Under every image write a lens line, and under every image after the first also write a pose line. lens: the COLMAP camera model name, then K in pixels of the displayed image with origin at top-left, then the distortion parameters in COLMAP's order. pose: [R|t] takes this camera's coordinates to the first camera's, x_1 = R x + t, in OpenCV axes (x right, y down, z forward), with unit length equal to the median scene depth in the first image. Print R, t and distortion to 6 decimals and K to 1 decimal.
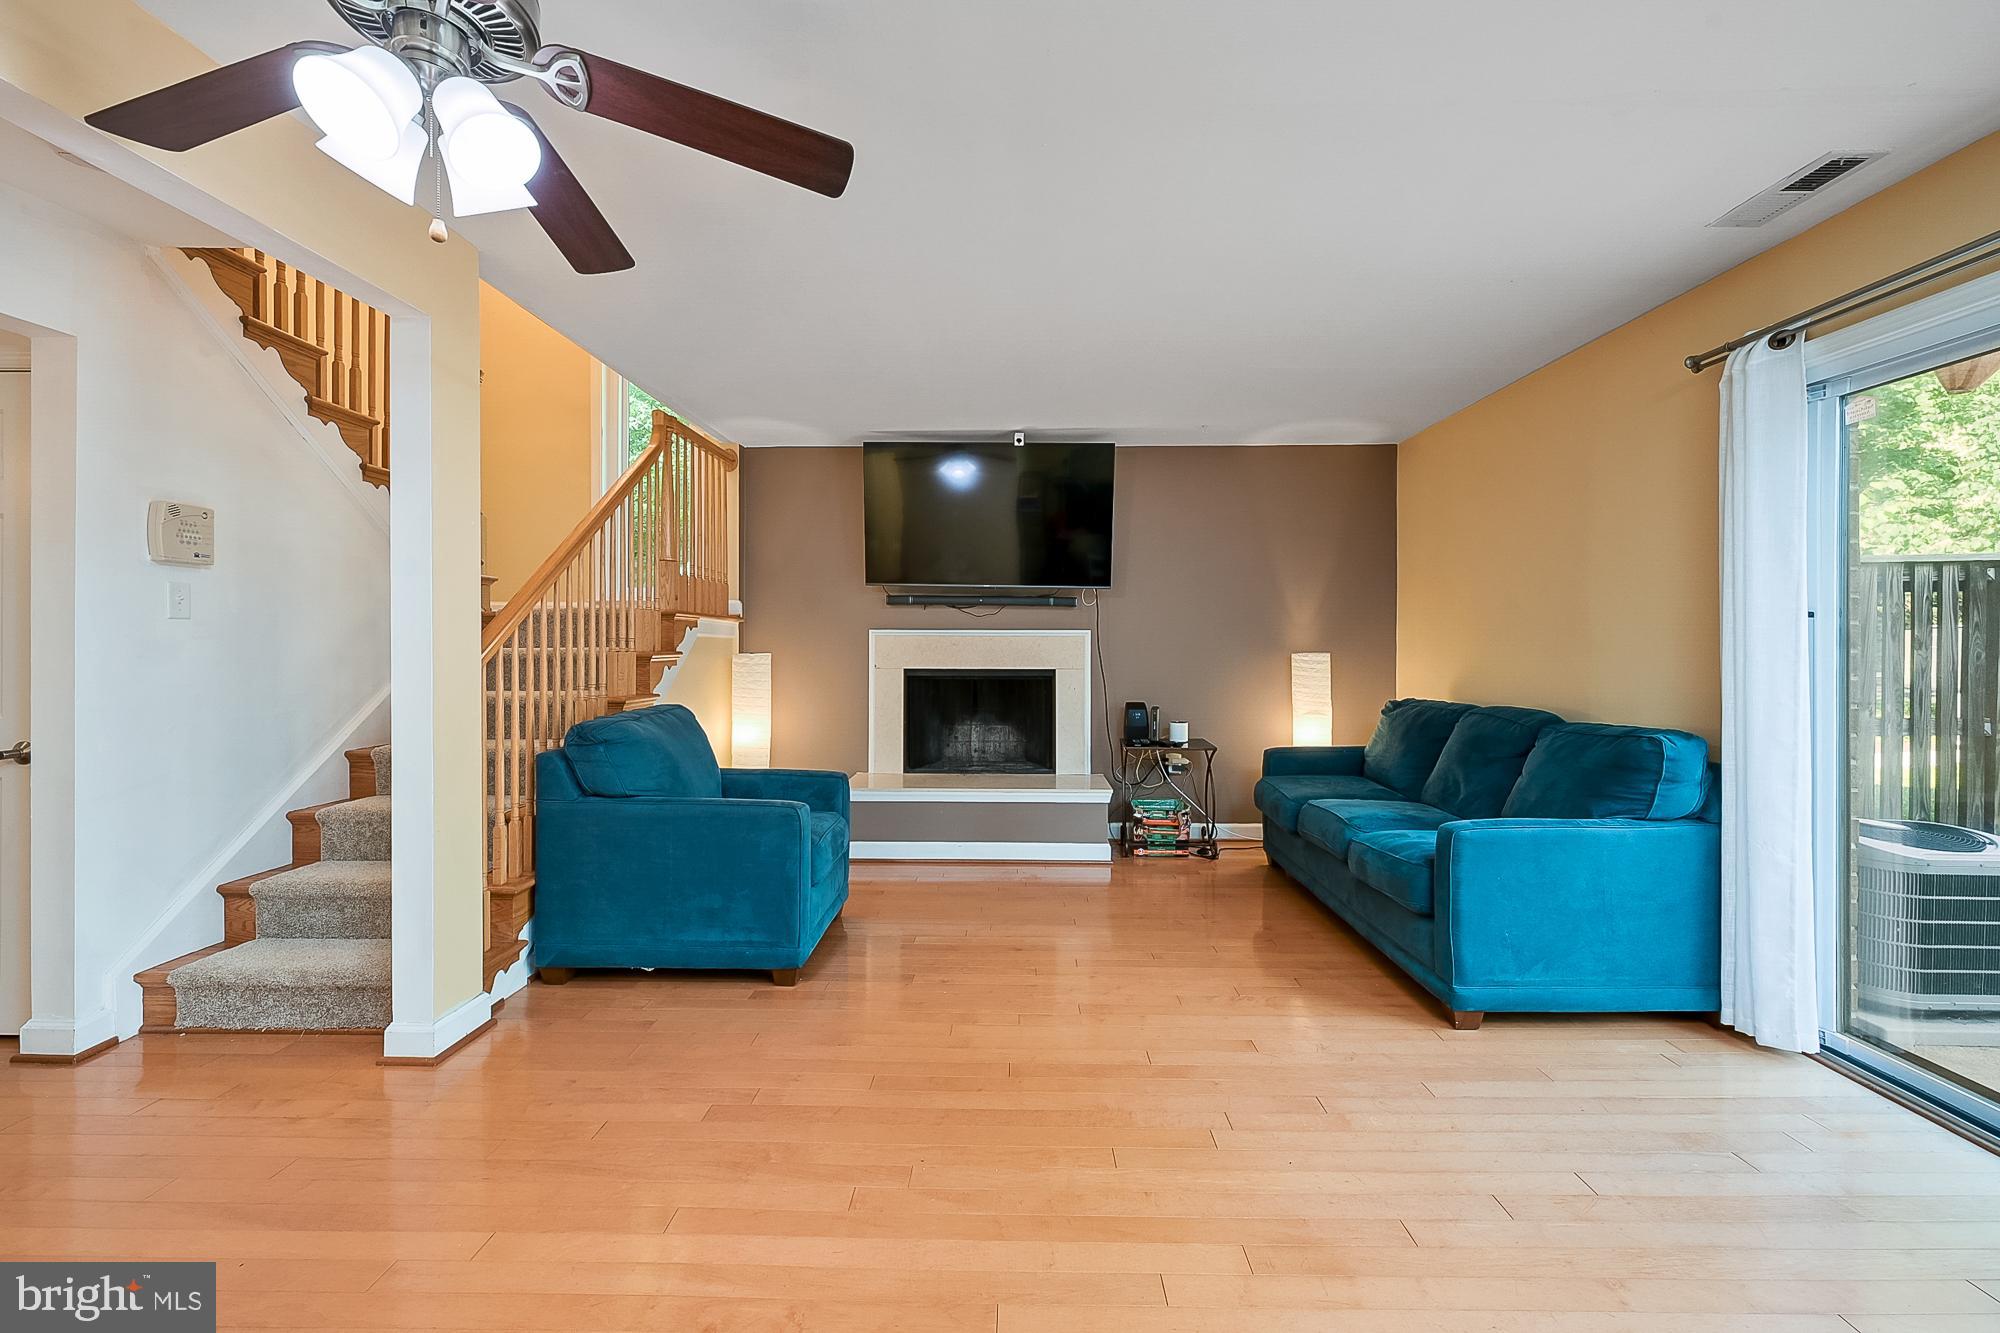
lens RADIAL K [[814.0, 0, 1007.6], [0, 814.0, 657.3], [0, 0, 1]] dist [0.001529, -0.000107]
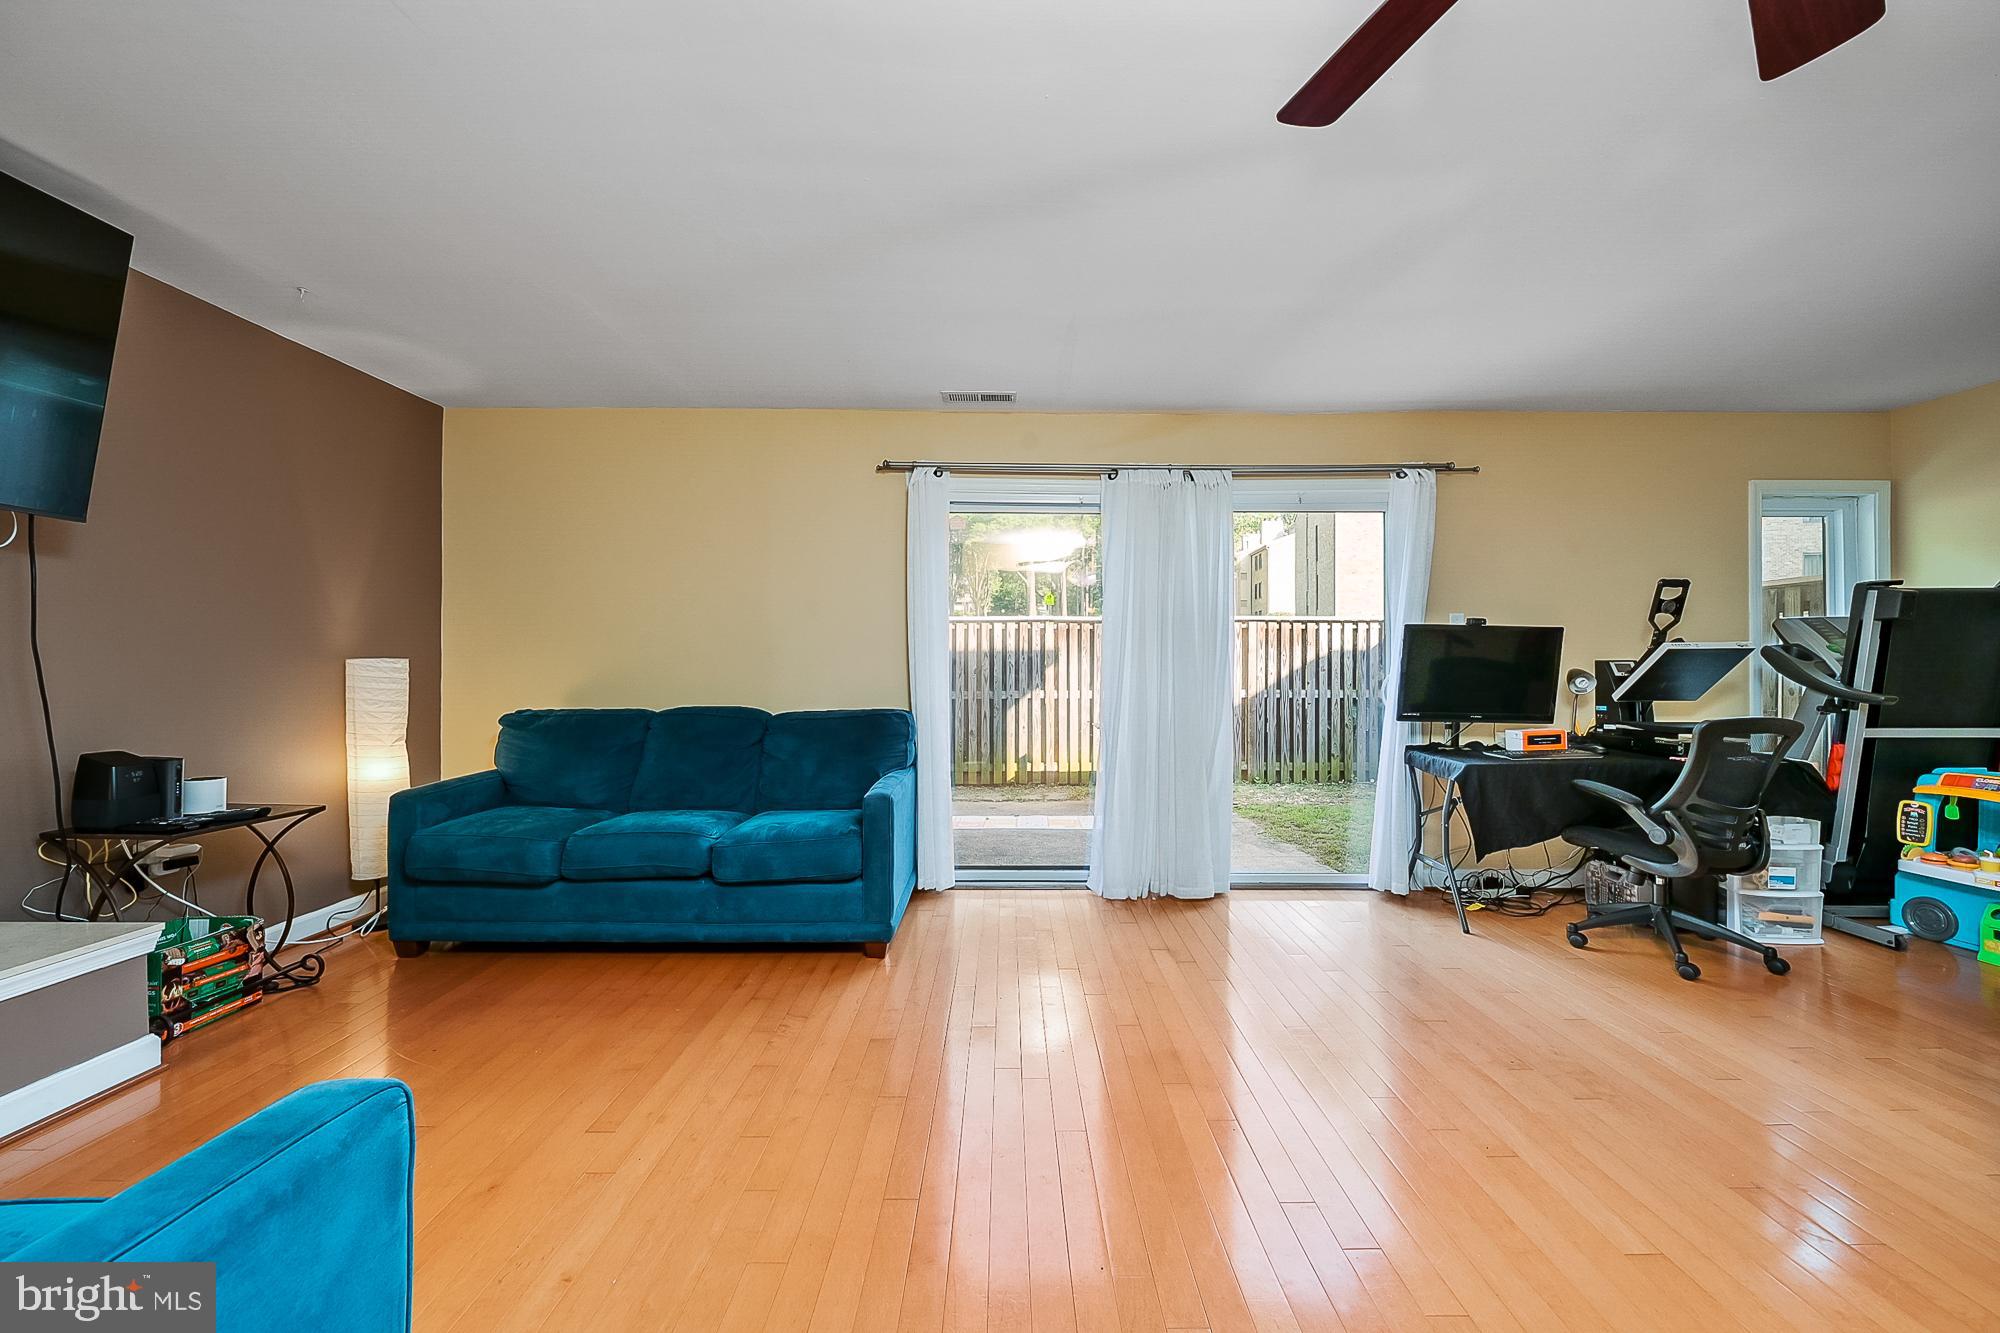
lens RADIAL K [[814.0, 0, 1010.3], [0, 814.0, 655.5], [0, 0, 1]] dist [0.001529, -0.000107]
pose [[-0.030574, -0.002399, 0.999530, -0.390237], [0.007276, 0.999970, 0.002623, -0.004711], [-0.999506, 0.007353, -0.030556, 0.468551]]
